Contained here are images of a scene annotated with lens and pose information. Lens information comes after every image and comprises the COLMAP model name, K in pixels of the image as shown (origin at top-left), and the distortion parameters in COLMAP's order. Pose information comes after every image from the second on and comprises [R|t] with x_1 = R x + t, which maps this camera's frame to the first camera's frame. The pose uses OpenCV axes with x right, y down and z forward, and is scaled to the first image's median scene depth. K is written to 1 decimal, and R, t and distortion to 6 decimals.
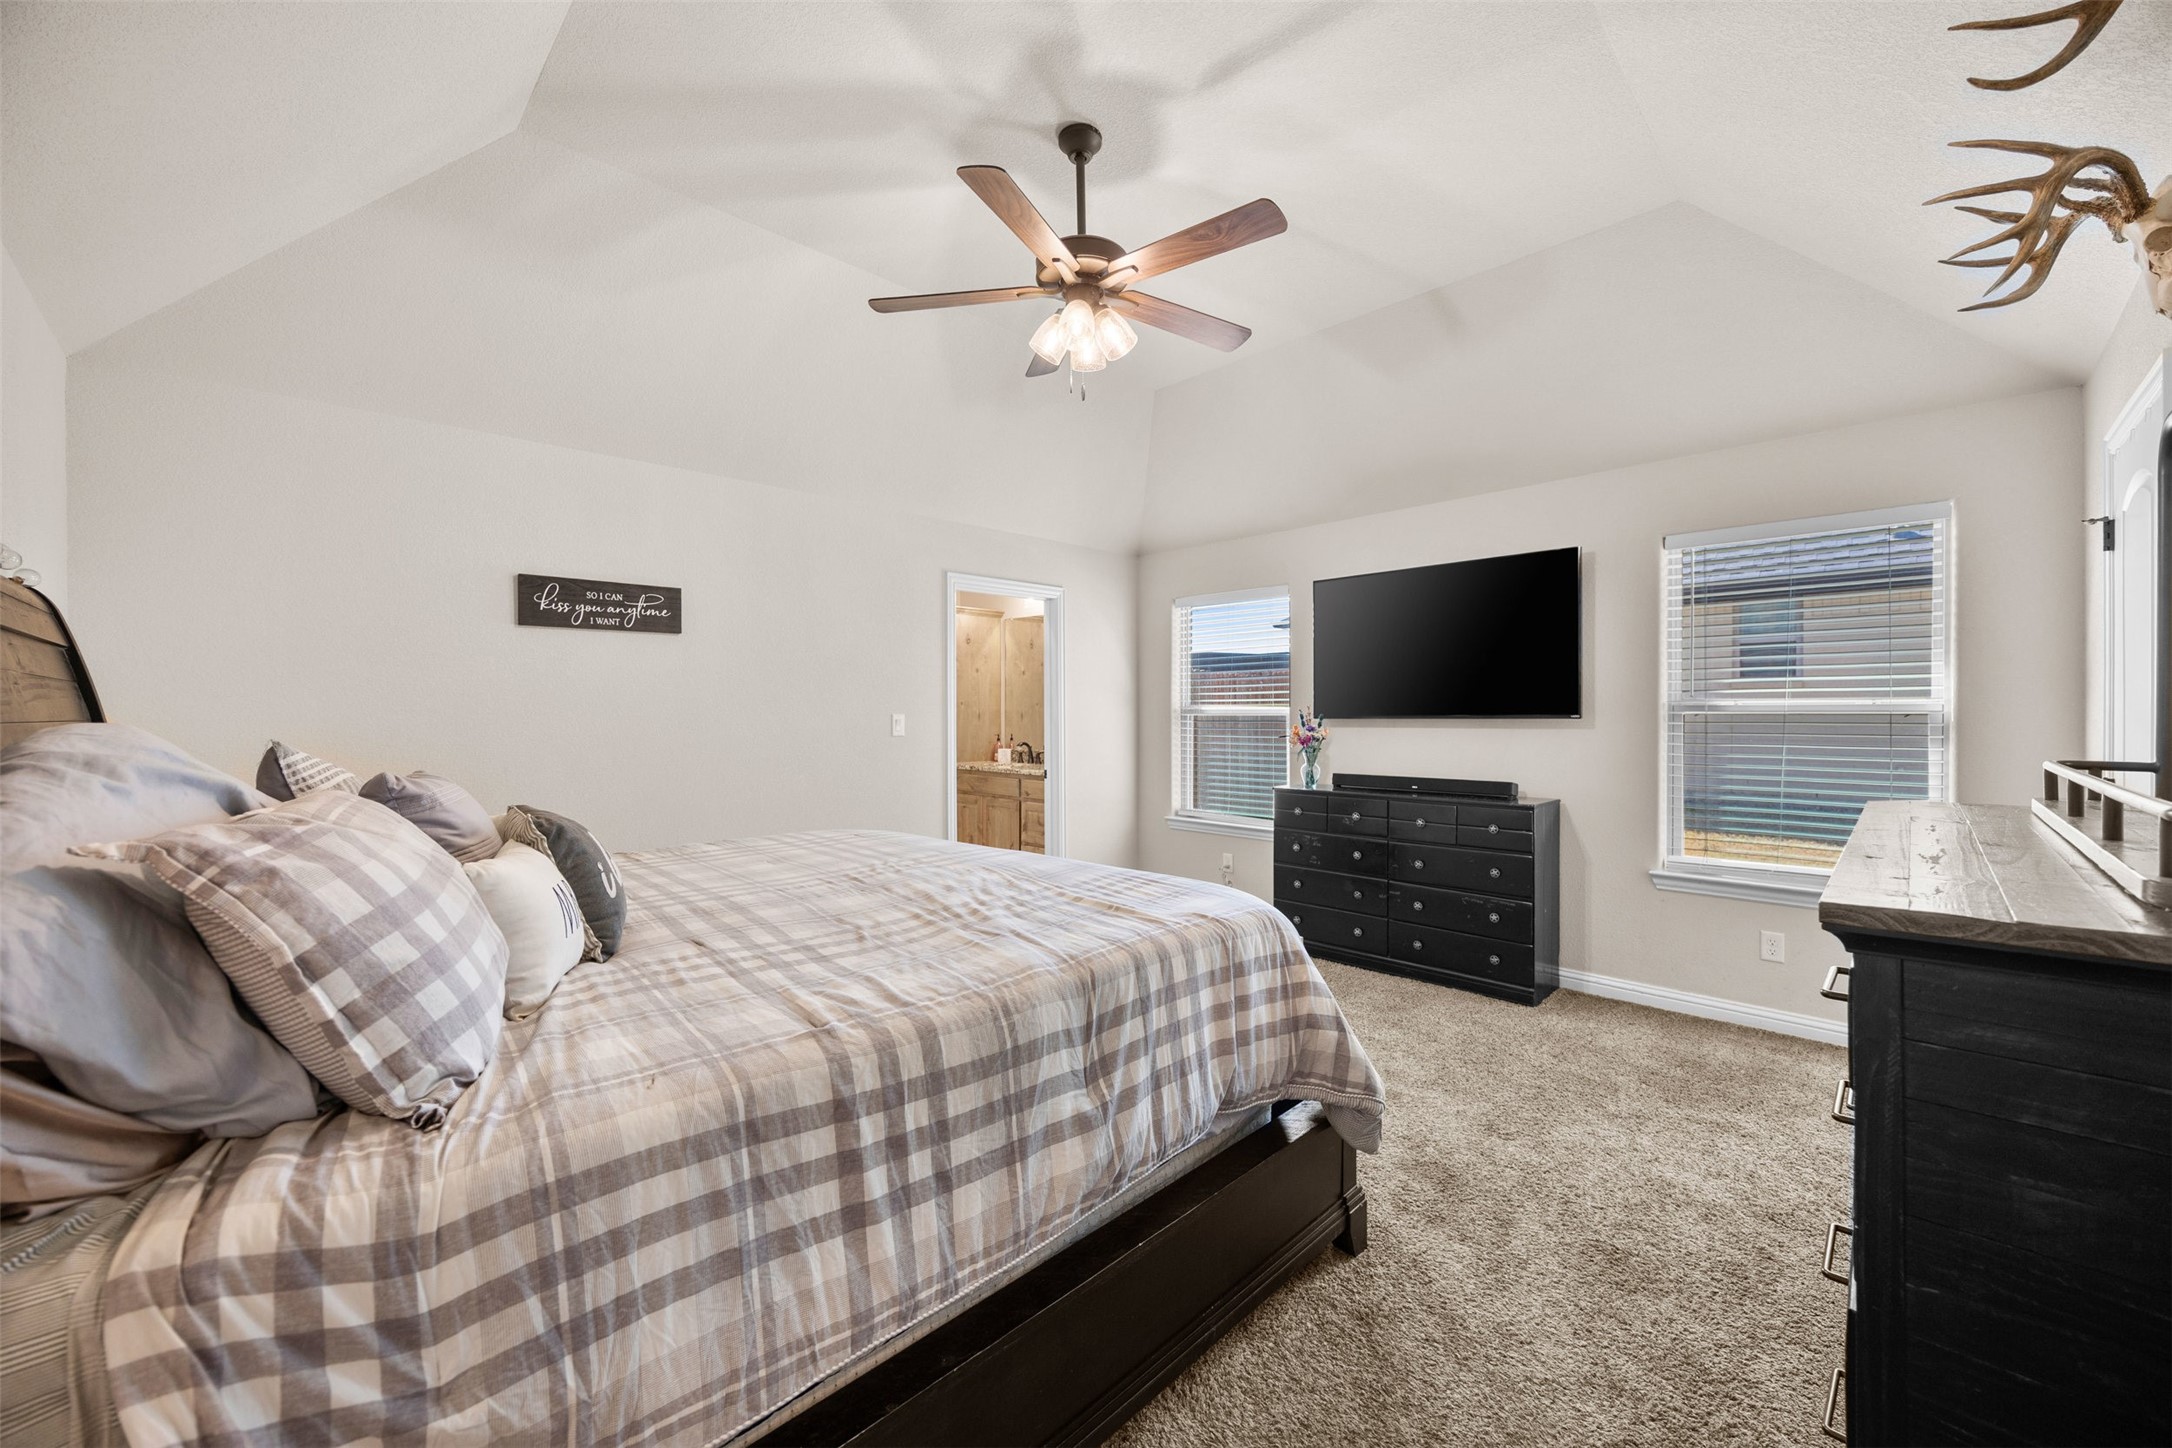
lens RADIAL K [[829.0, 0, 1084.7], [0, 829.0, 725.1], [0, 0, 1]] dist [-0.008084, -0.000038]
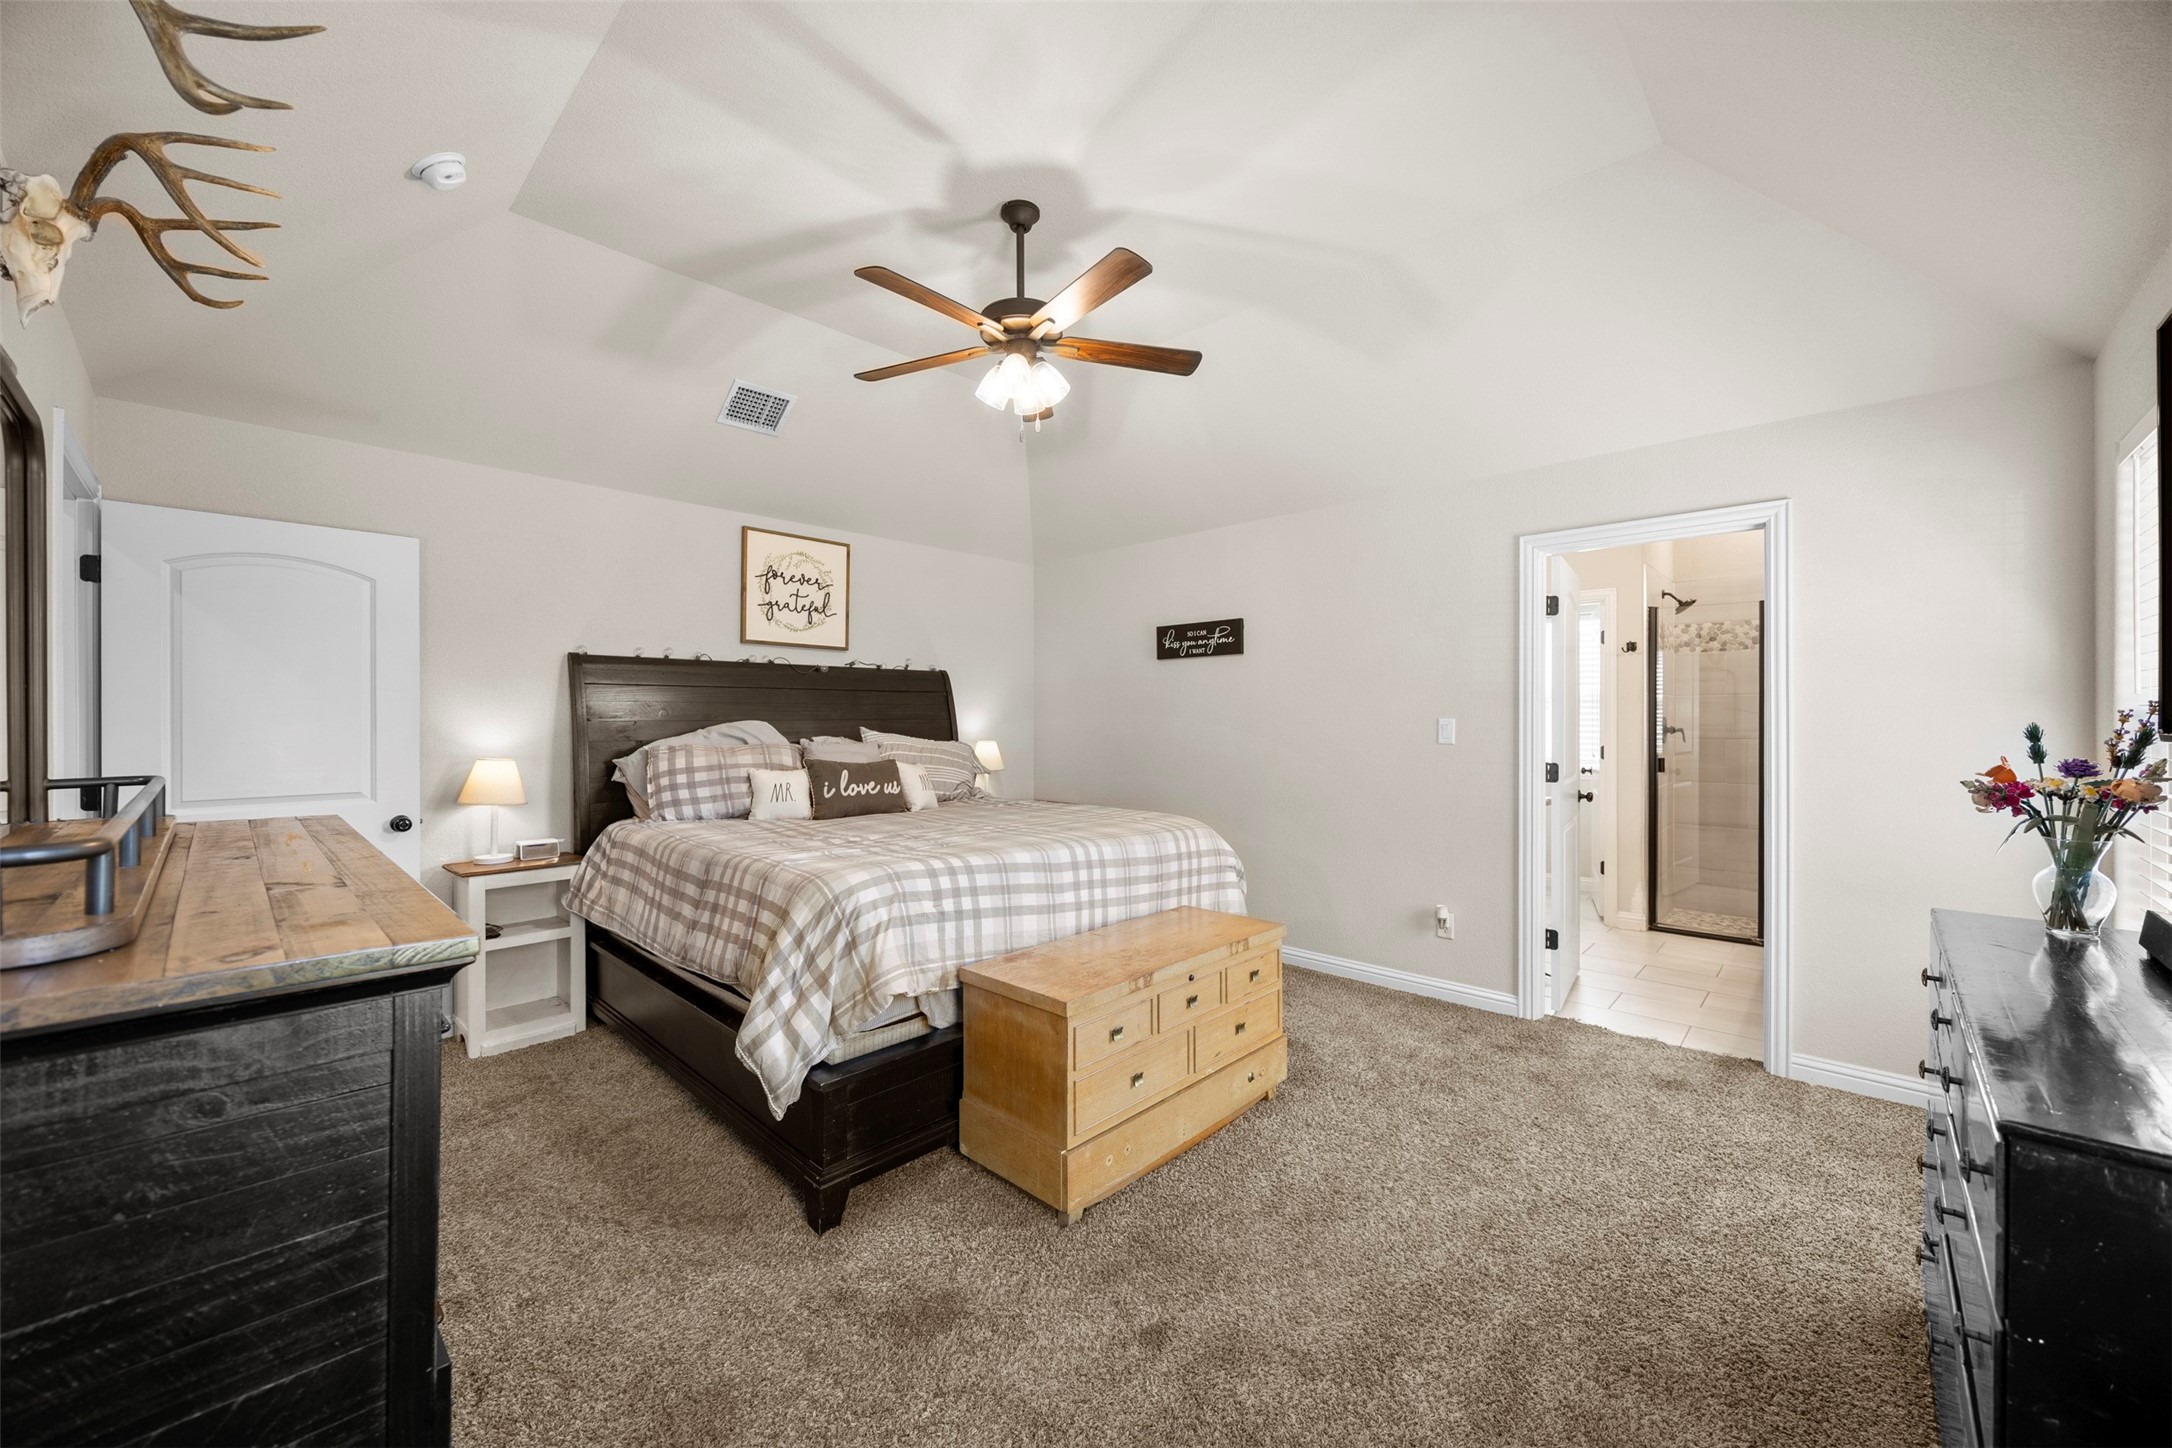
lens RADIAL K [[829.0, 0, 1079.5], [0, 829.0, 716.2], [0, 0, 1]] dist [-0.008084, -0.000038]
pose [[0.026003, 0.006464, -0.999641, 0.835970], [-0.008230, 0.999947, 0.006252, -0.023357], [0.999628, 0.008064, 0.026055, 0.784031]]
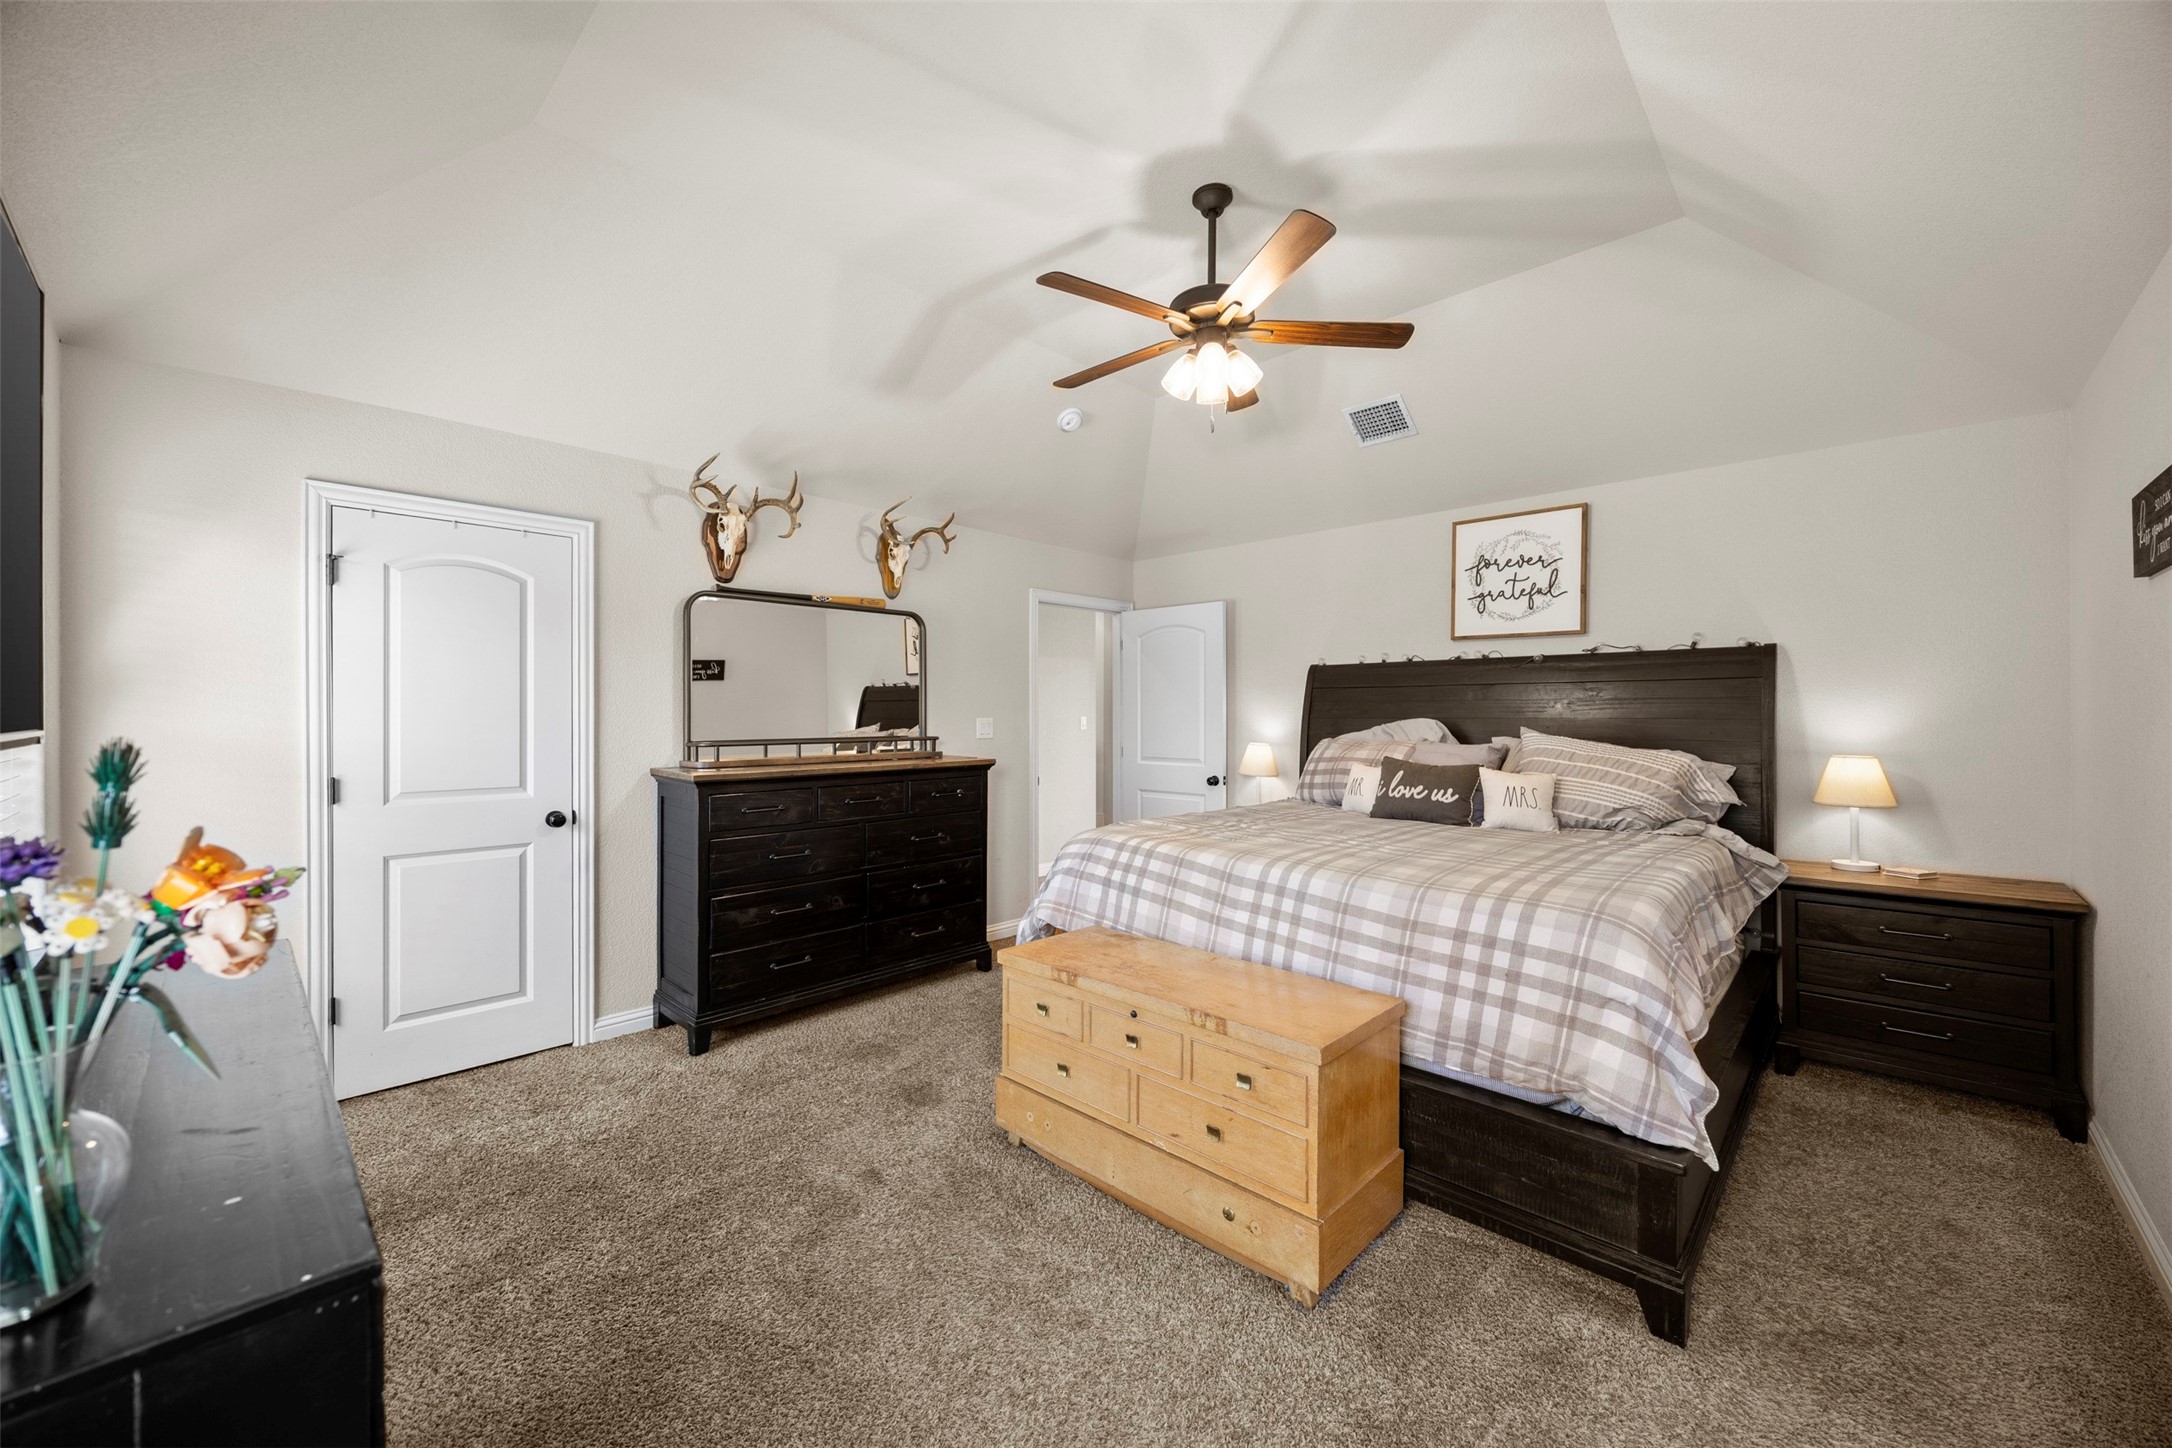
lens RADIAL K [[829.0, 0, 1080.6], [0, 829.0, 716.7], [0, 0, 1]] dist [-0.008084, -0.000038]
pose [[-0.999786, 0.008344, -0.018954, 0.146550], [0.008130, 0.999902, 0.011364, -0.025954], [0.019047, 0.011207, -0.999756, 1.555003]]
